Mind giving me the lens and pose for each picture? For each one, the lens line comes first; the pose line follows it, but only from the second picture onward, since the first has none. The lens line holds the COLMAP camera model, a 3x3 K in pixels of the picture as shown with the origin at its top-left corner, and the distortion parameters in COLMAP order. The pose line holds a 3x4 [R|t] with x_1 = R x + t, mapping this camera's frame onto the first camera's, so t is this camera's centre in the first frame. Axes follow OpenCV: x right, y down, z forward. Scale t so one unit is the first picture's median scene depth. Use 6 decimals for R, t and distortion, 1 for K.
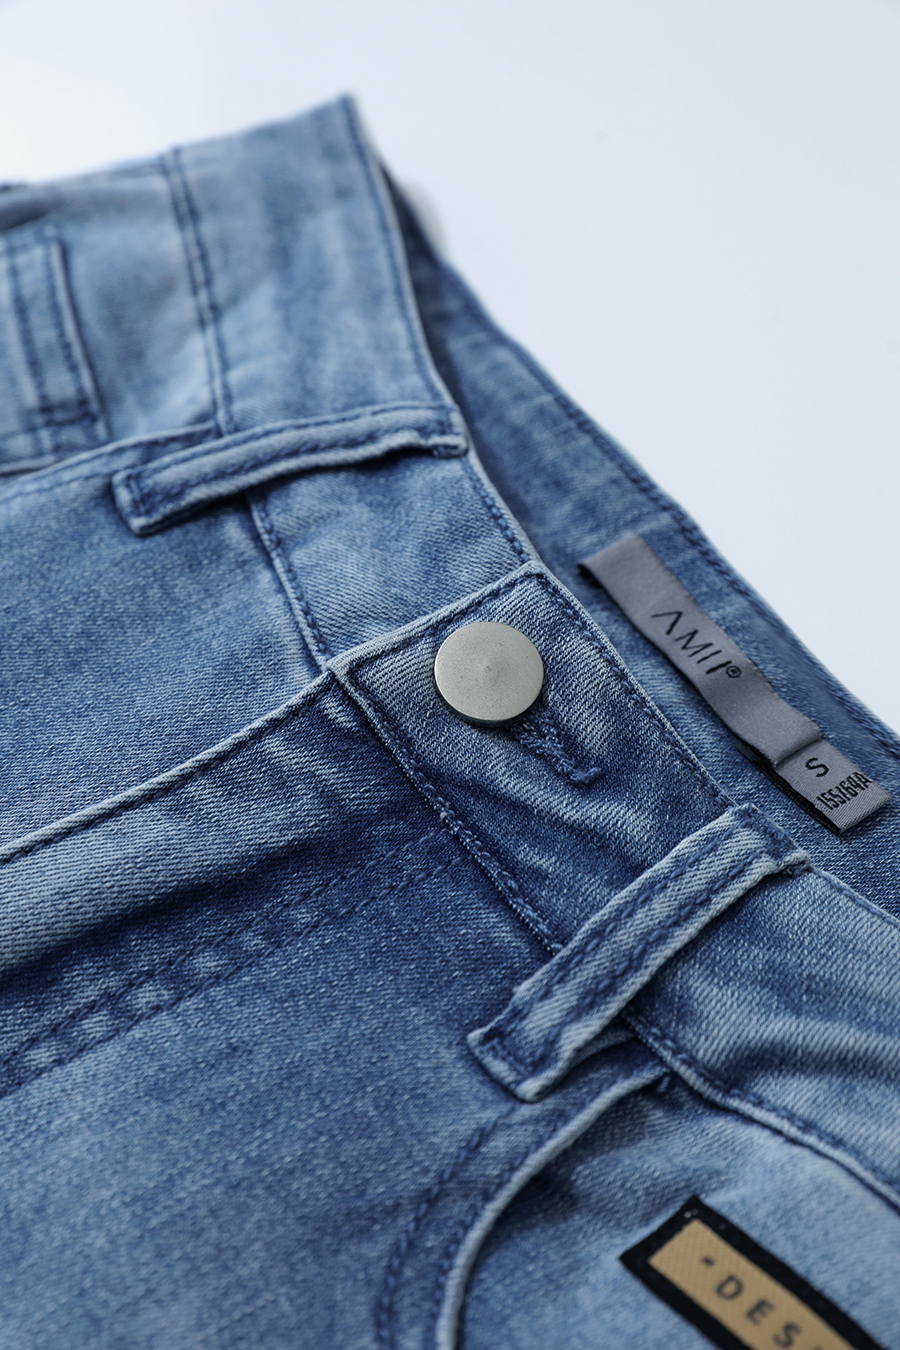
lens RADIAL K [[2693.8, 0, 450.0], [0, 2693.8, 675.0], [0, 0, 1]] dist [0.001205, -0.177770]
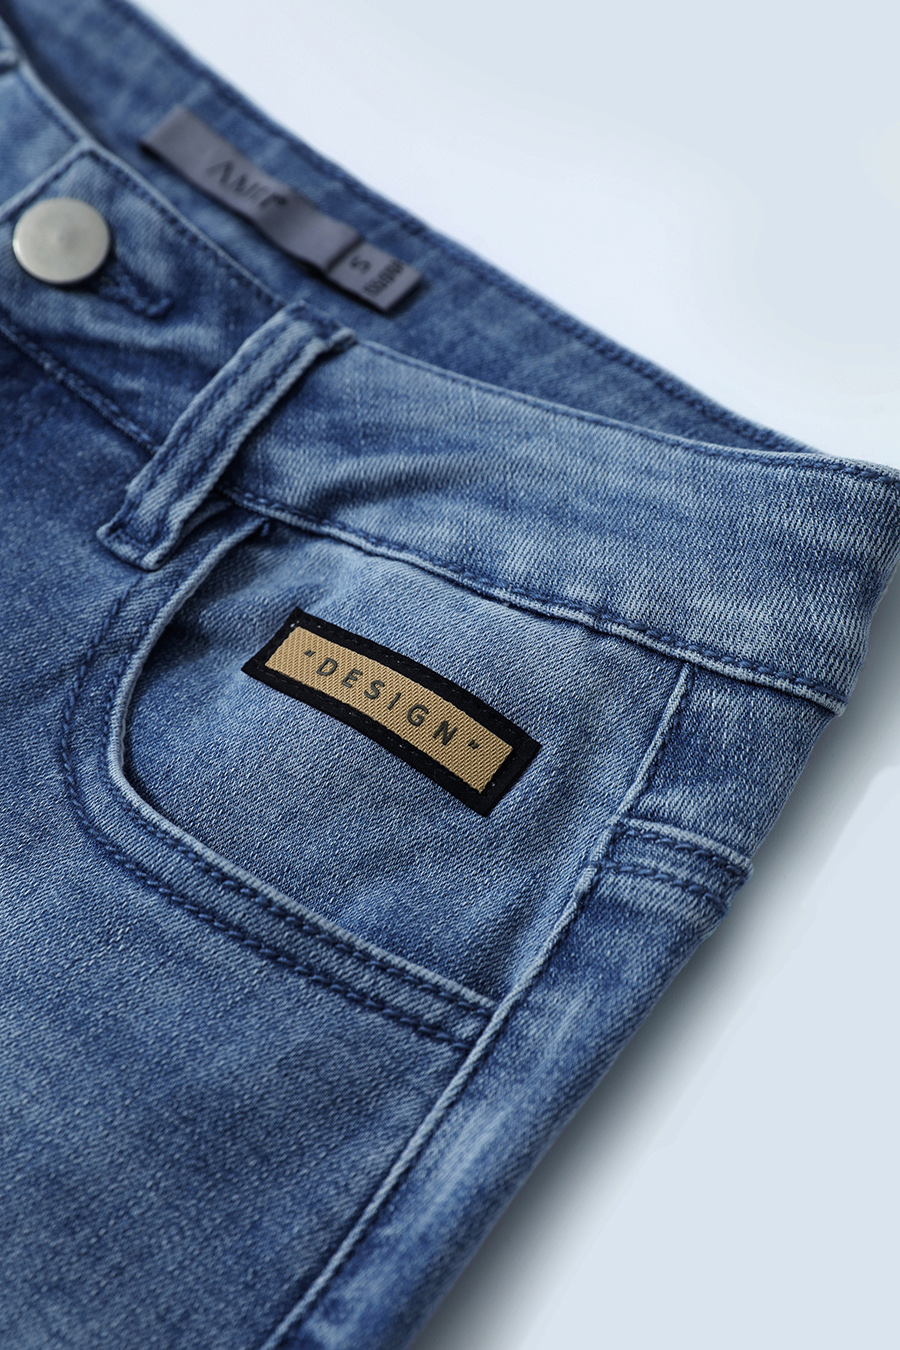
lens RADIAL K [[2630.5, 0, 450.0], [0, 2630.5, 675.0], [0, 0, 1]] dist [0.003782, 0.470947]
pose [[0.973041, -0.223421, 0.057223, 0.078698], [0.214054, 0.967227, 0.136575, 0.067832], [-0.085862, -0.120644, 0.988976, -0.190668]]
